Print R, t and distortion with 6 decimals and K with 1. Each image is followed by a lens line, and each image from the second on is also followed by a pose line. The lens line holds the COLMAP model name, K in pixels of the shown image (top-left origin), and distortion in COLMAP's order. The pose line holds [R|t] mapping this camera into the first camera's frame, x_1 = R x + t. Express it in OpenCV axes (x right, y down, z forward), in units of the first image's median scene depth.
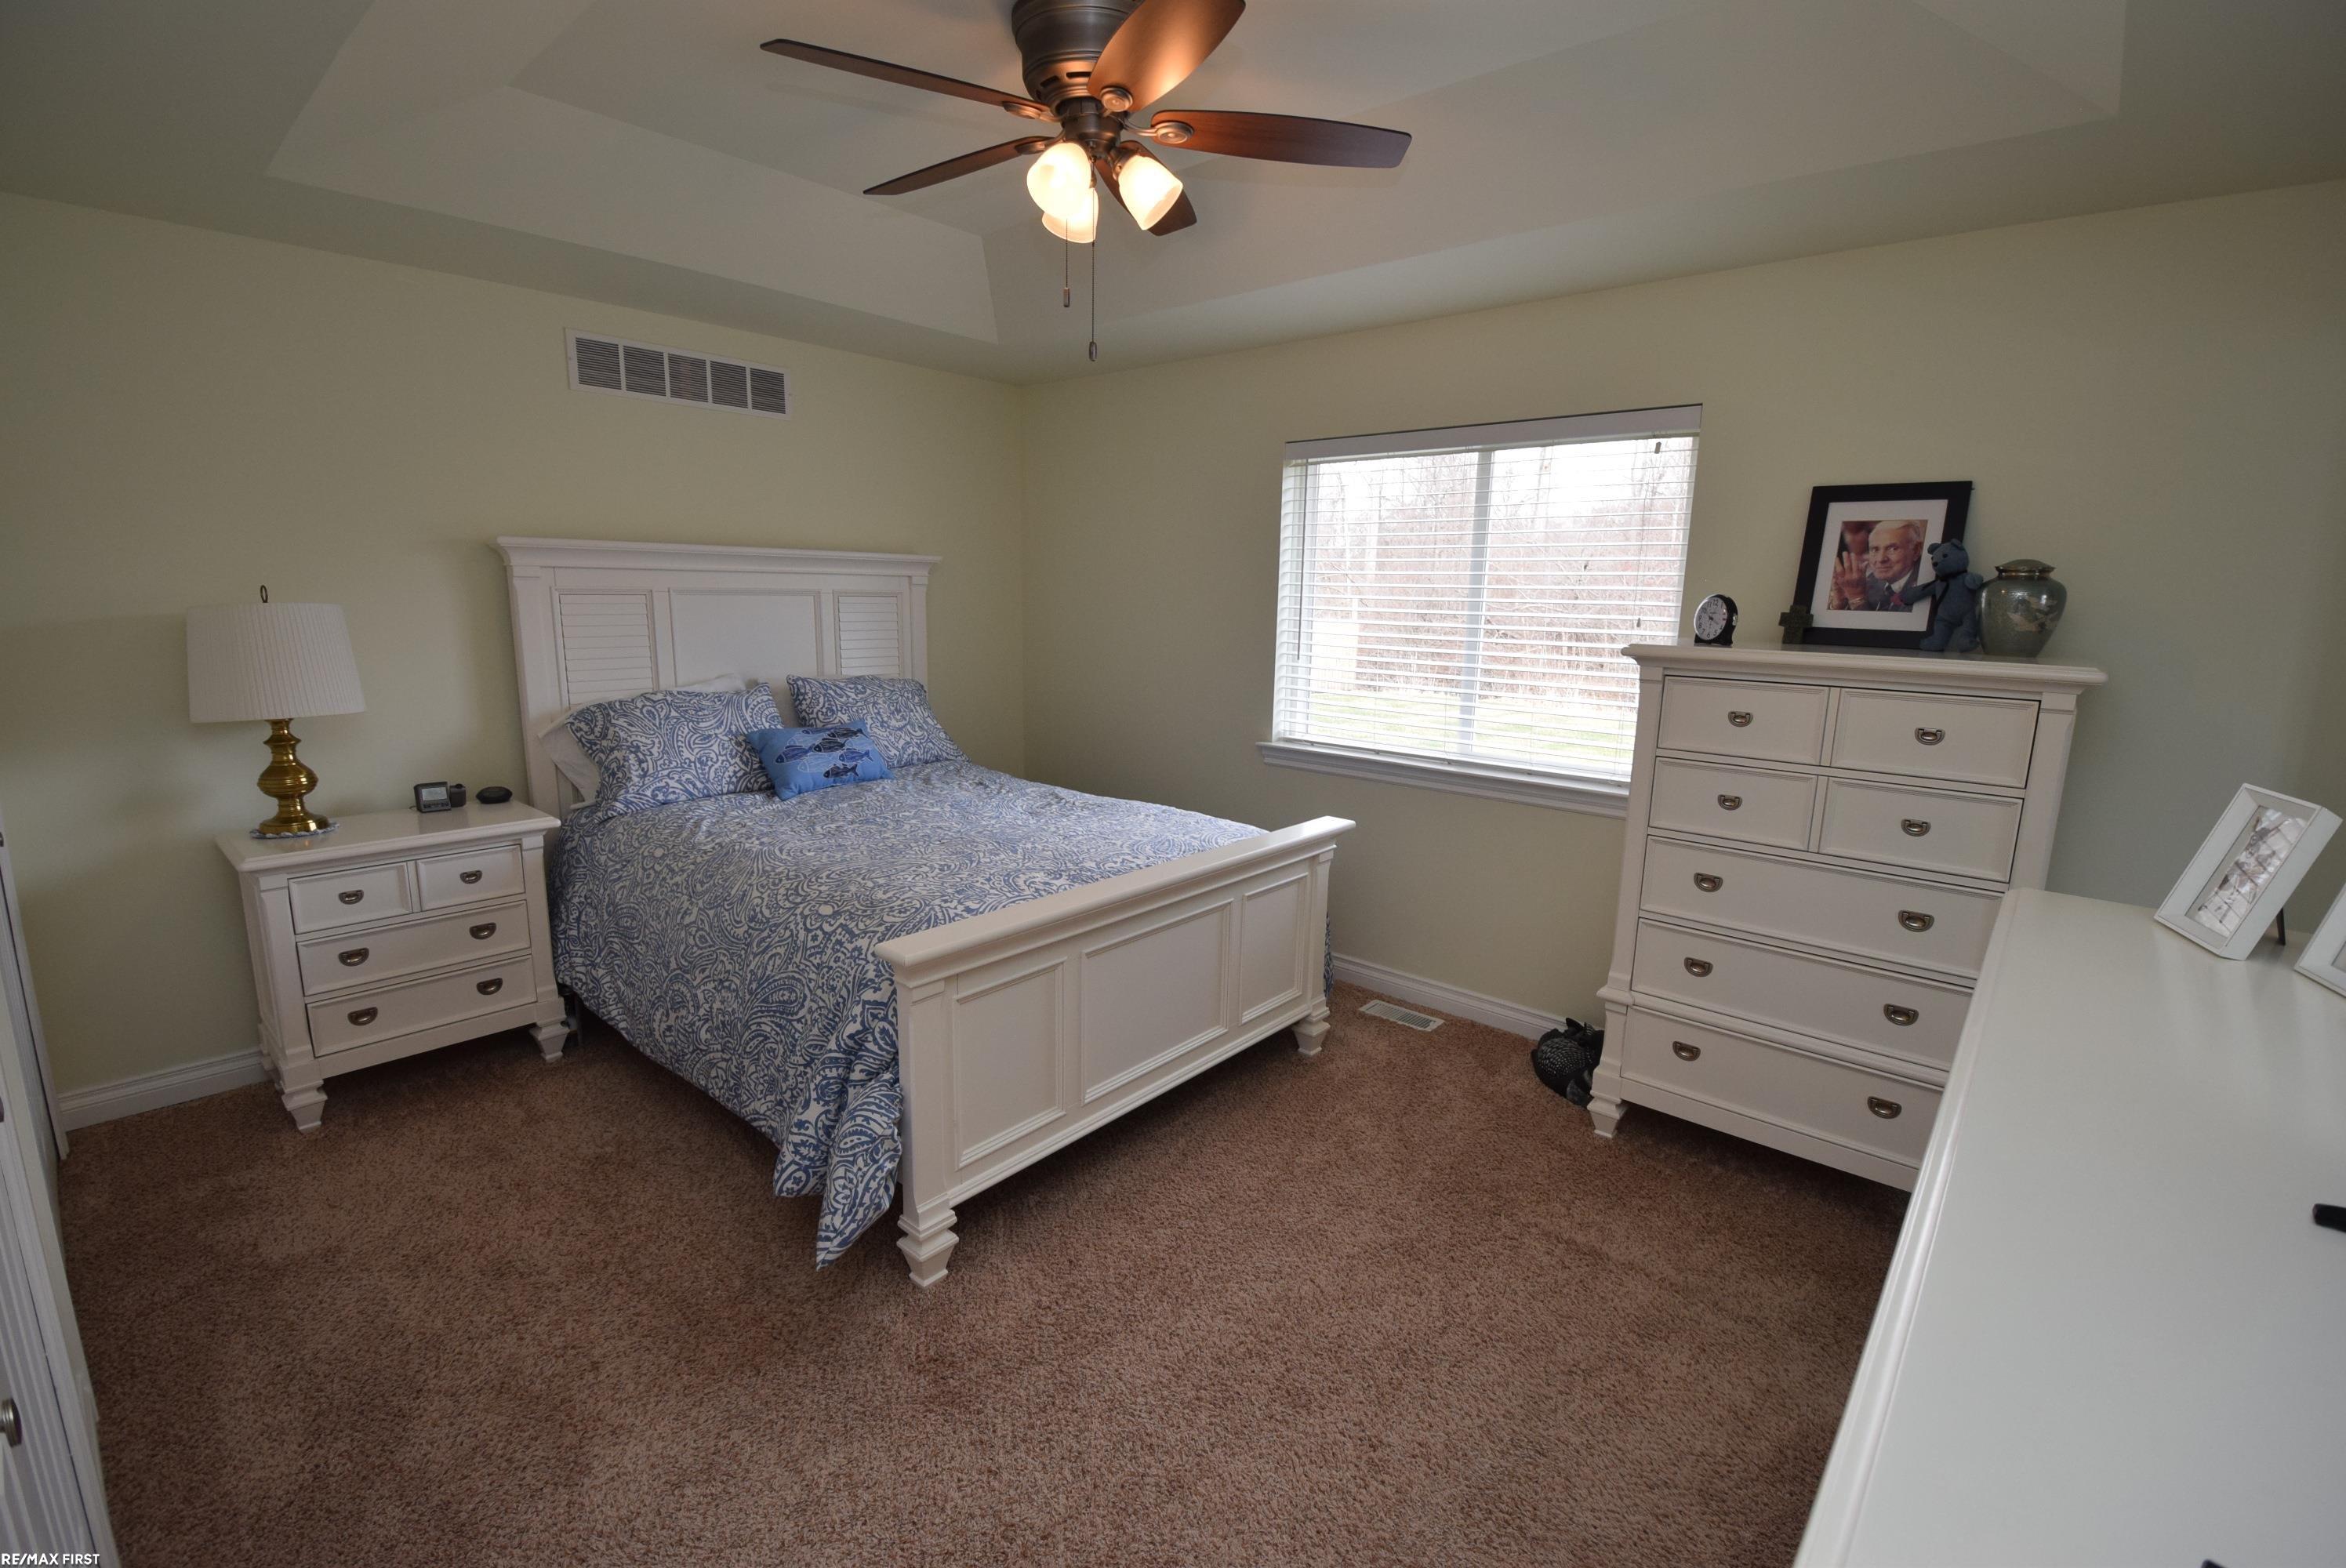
lens RADIAL K [[1049.3, 0, 1180.2], [0, 1049.3, 780.7], [0, 0, 1]] dist [0.017987, -0.024984]
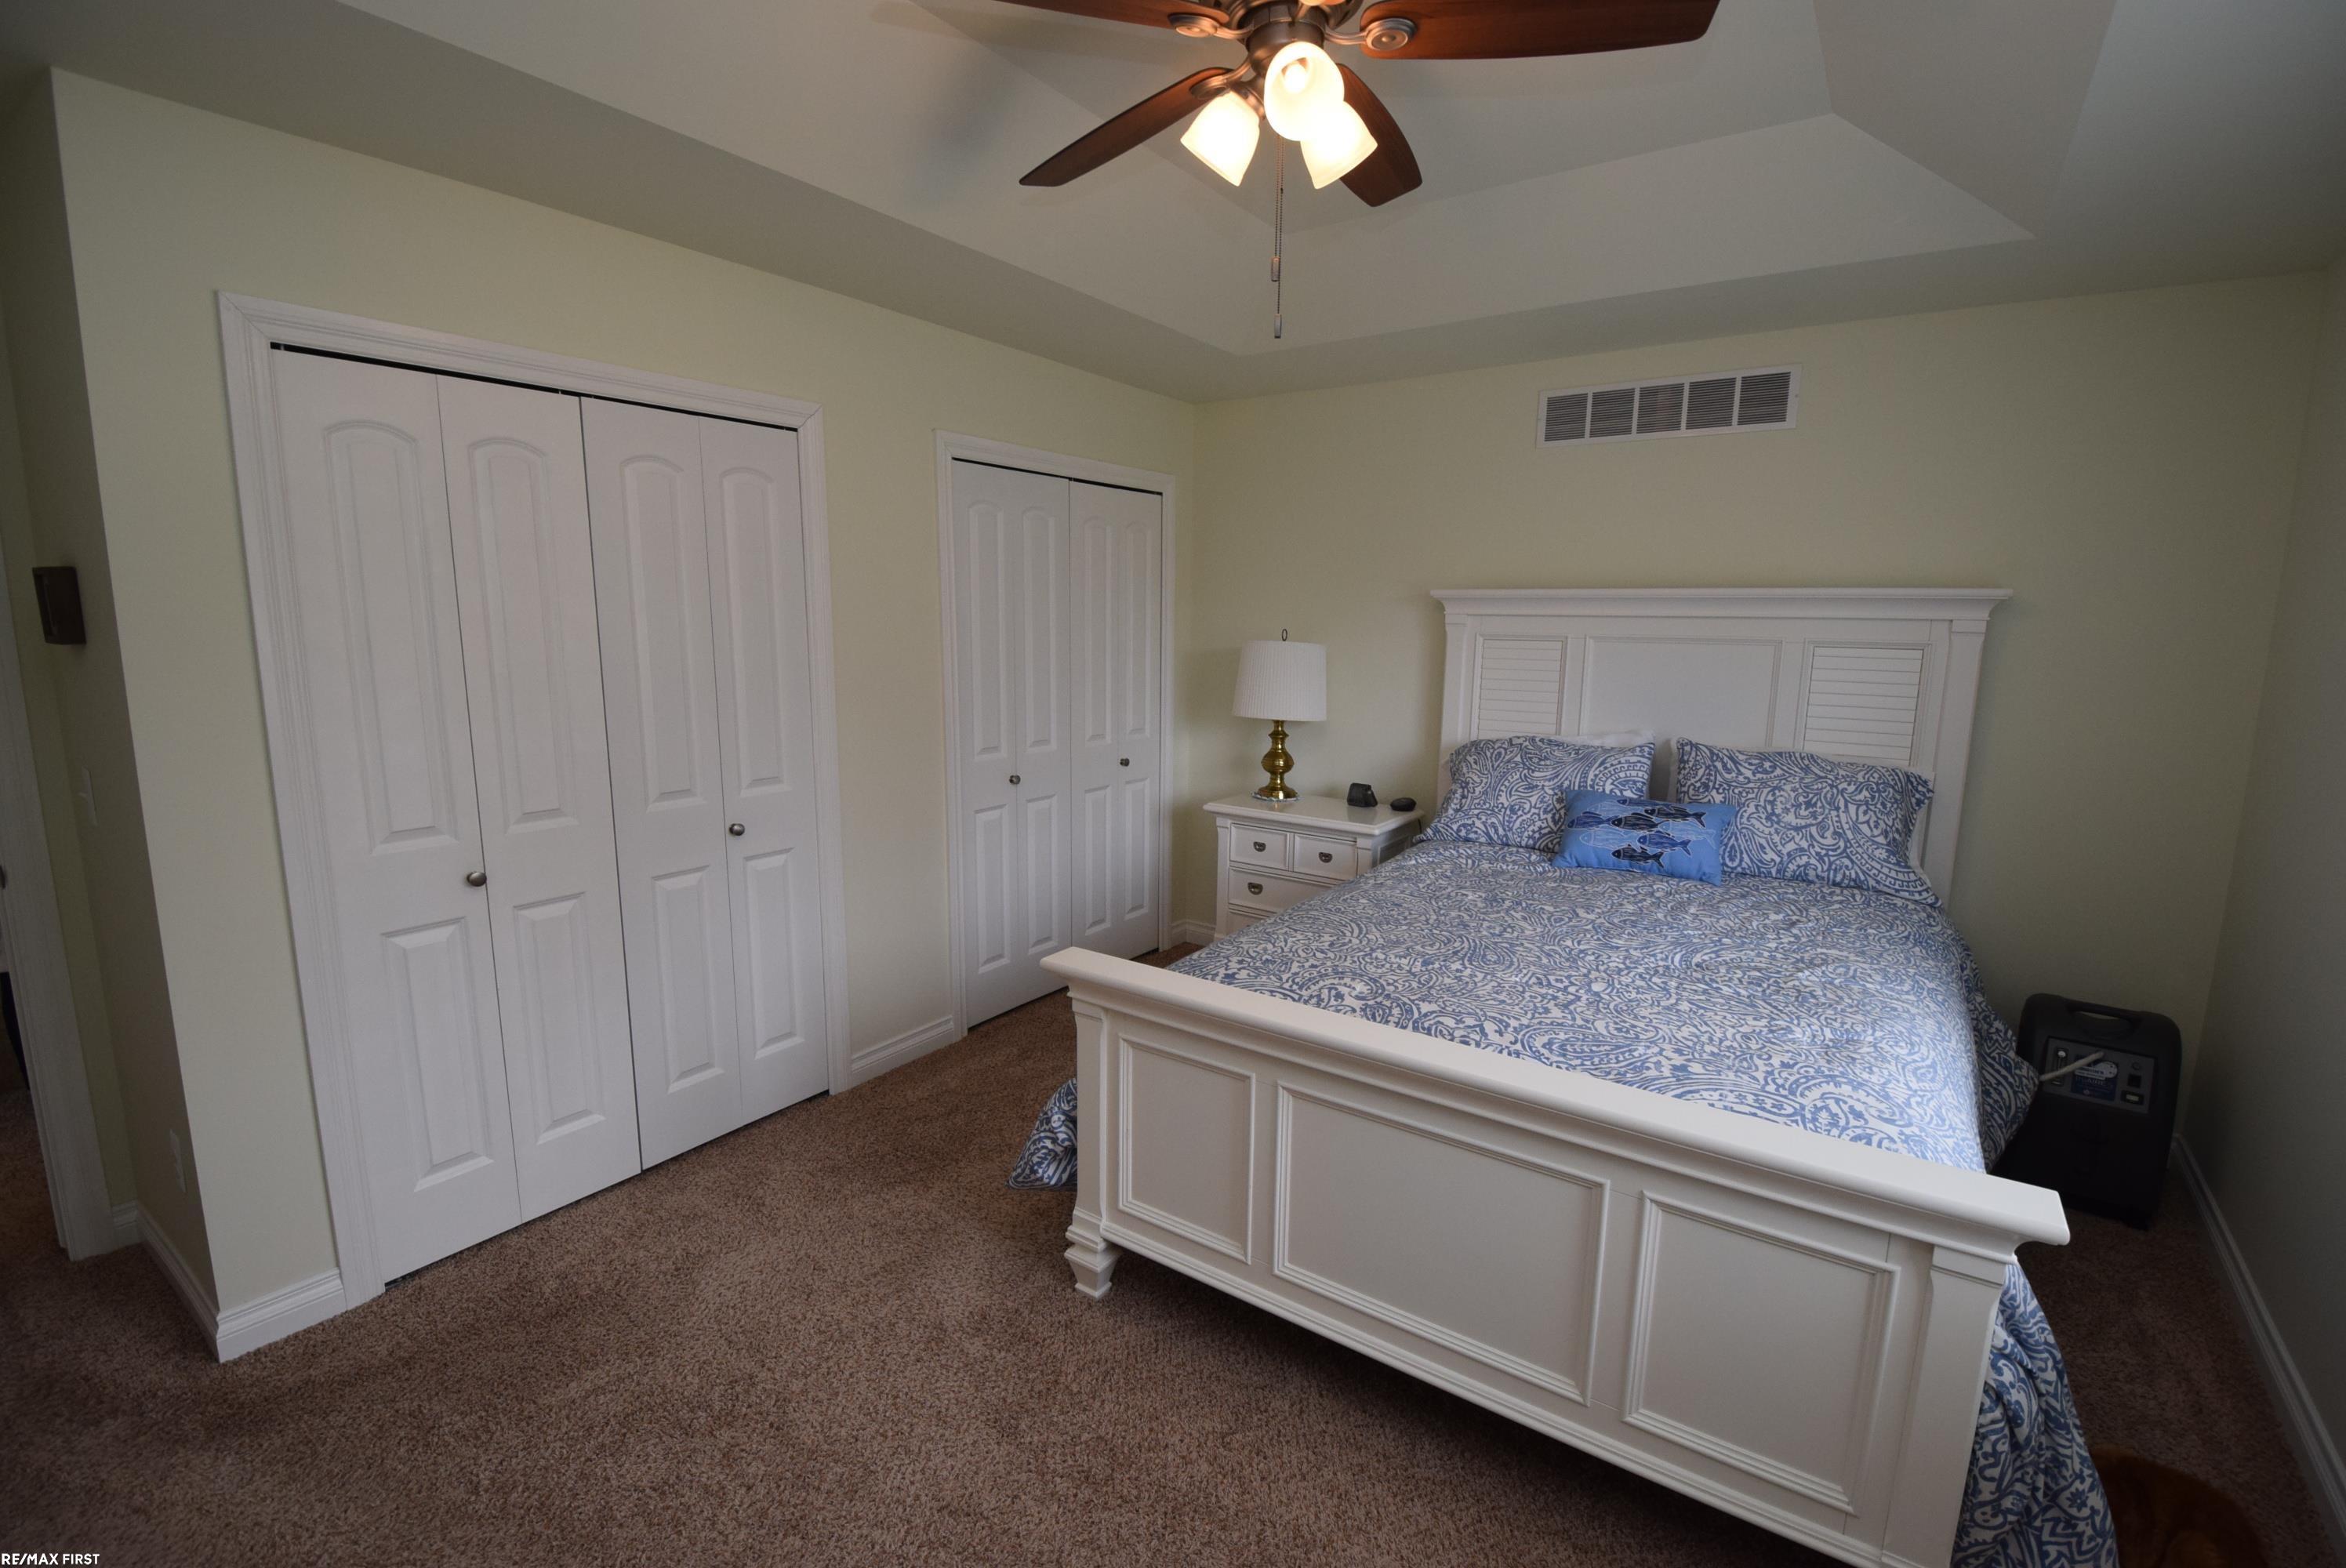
lens RADIAL K [[1027.5, 0, 1176.1], [0, 1027.5, 784.2], [0, 0, 1]] dist [0.016684, -0.023493]
pose [[0.091784, 0.142034, -0.985597, 0.464104], [-0.192239, 0.973683, 0.122414, -0.099466], [0.977047, 0.178234, 0.116673, 0.585389]]
